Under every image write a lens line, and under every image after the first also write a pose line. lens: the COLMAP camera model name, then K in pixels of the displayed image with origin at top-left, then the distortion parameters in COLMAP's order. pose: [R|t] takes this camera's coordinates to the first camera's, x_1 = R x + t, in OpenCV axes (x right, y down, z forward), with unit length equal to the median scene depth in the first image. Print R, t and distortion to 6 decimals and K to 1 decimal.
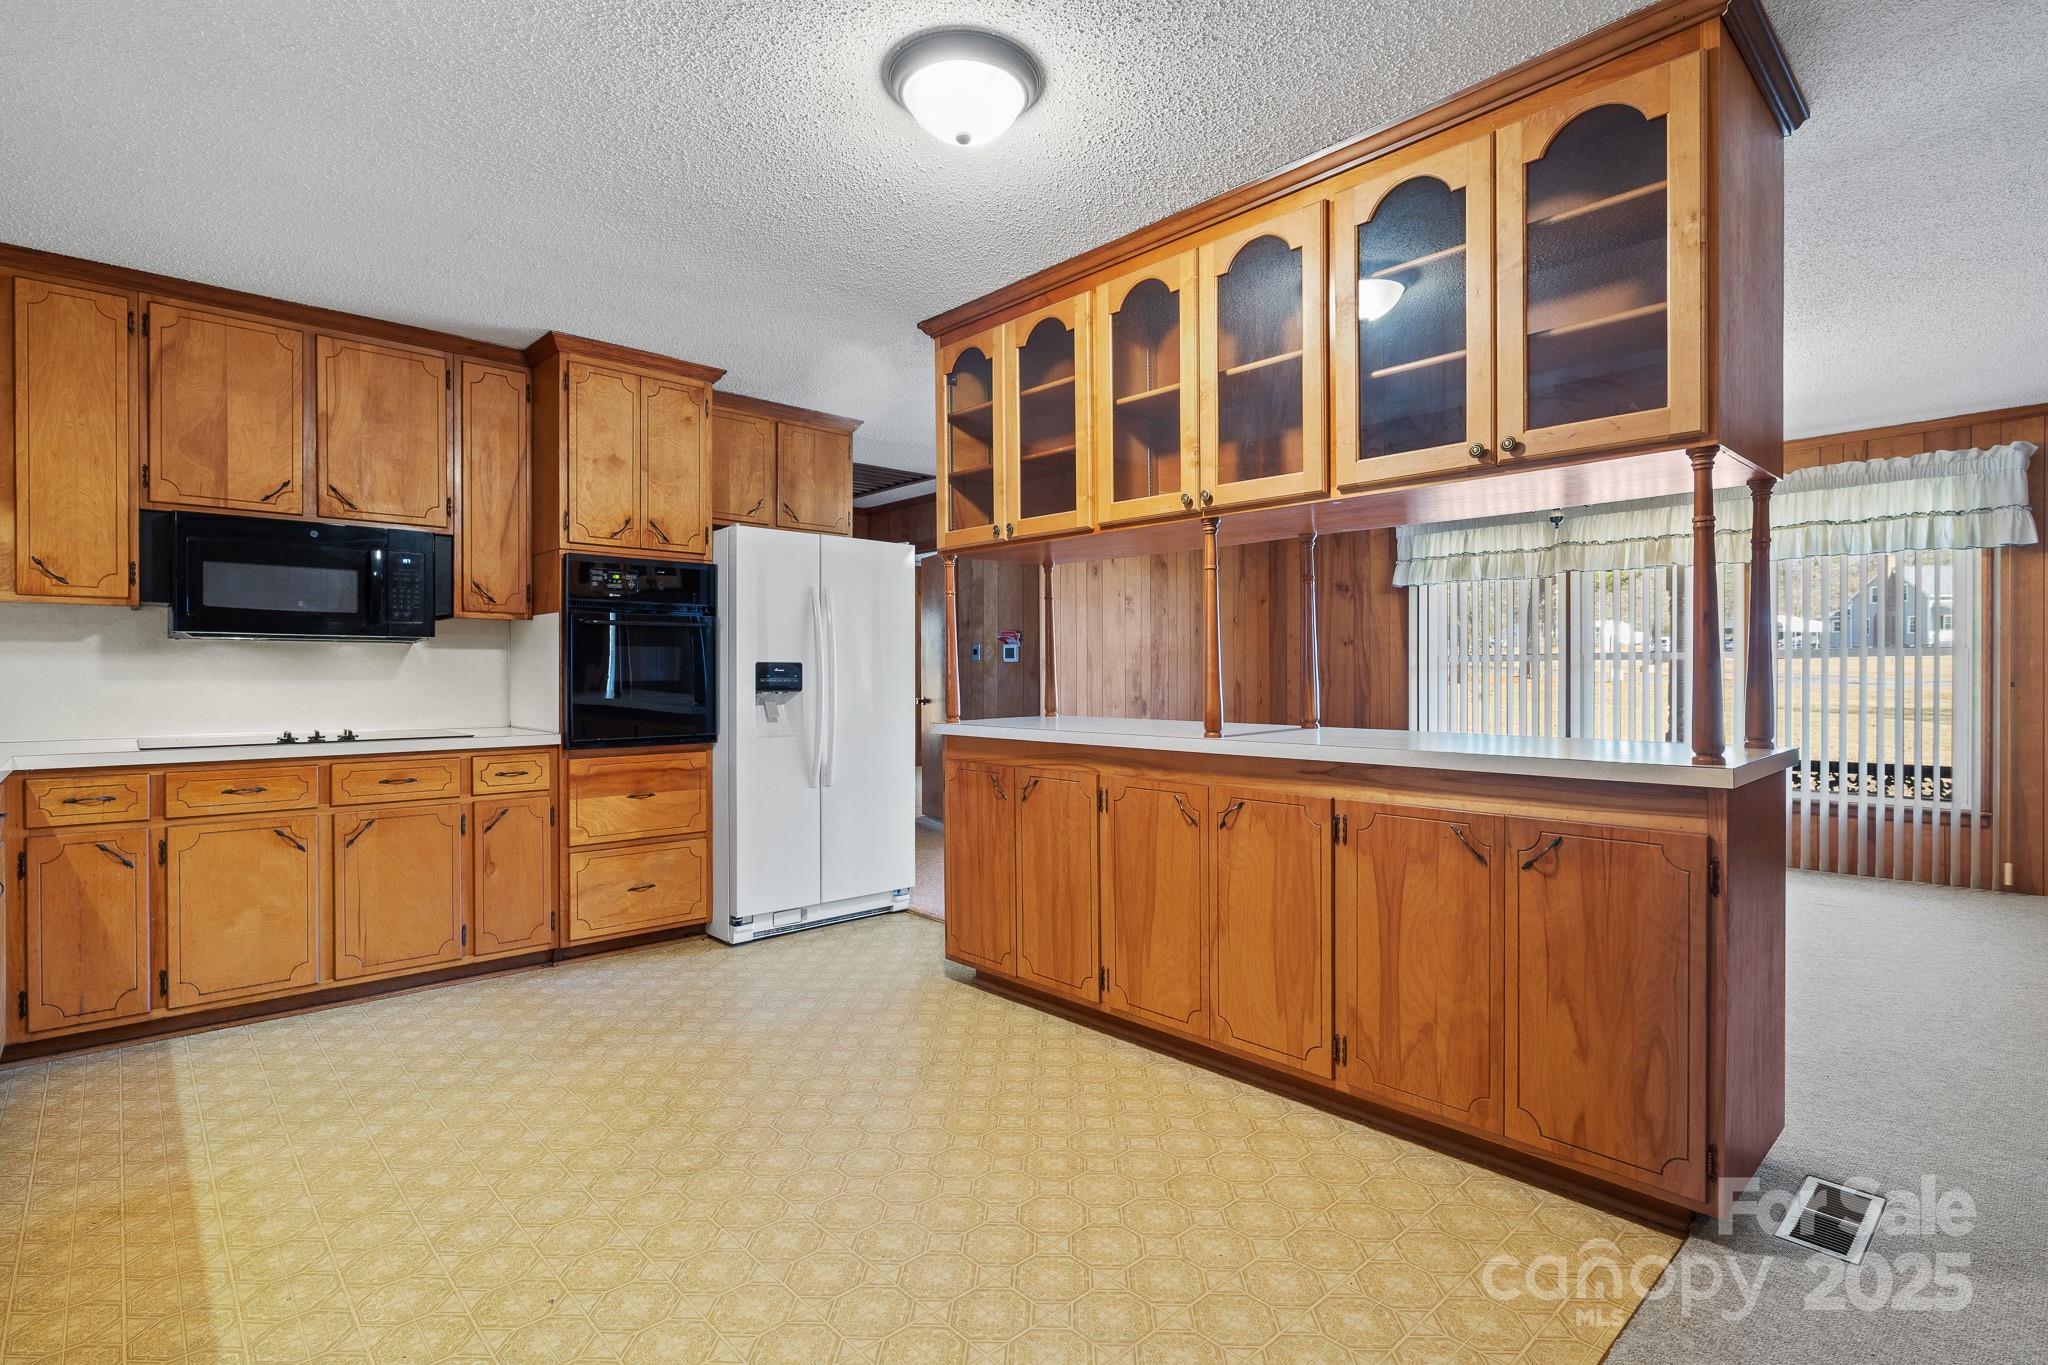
lens RADIAL K [[973.2, 0, 1028.2], [0, 973.2, 682.3], [0, 0, 1]] dist [-0.006319, 0.000111]
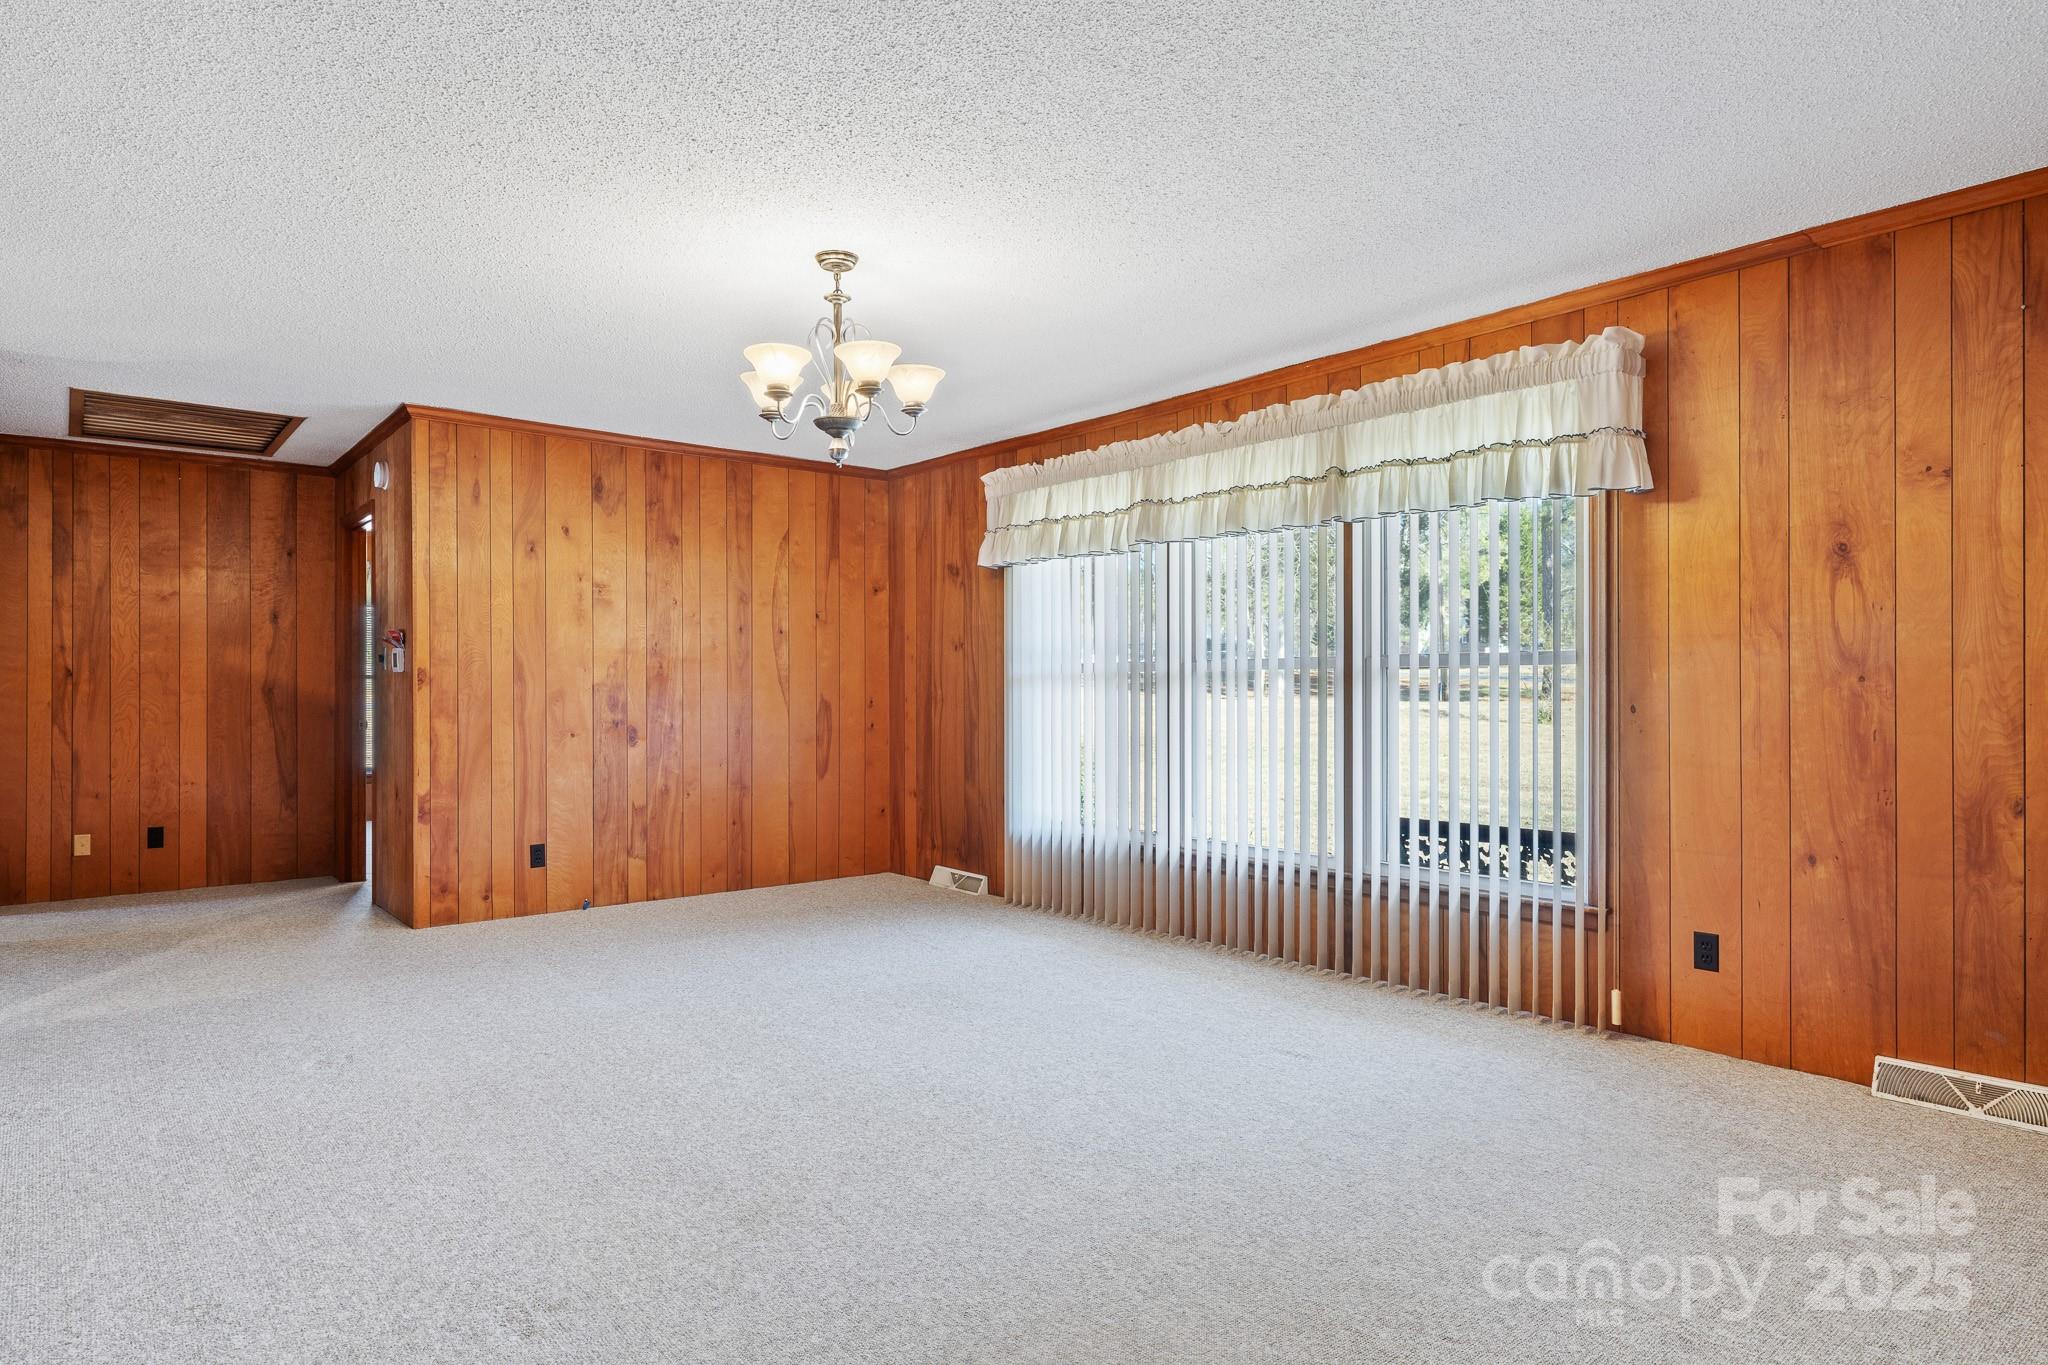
lens RADIAL K [[1184.3, 0, 1023.0], [0, 1184.3, 681.2], [0, 0, 1]] dist [0.006690, 0.000839]
pose [[0.998583, 0.000876, -0.053204, 0.493848], [-0.001640, 0.999896, -0.014320, -0.002686], [0.053186, 0.014387, 0.998481, 0.146188]]
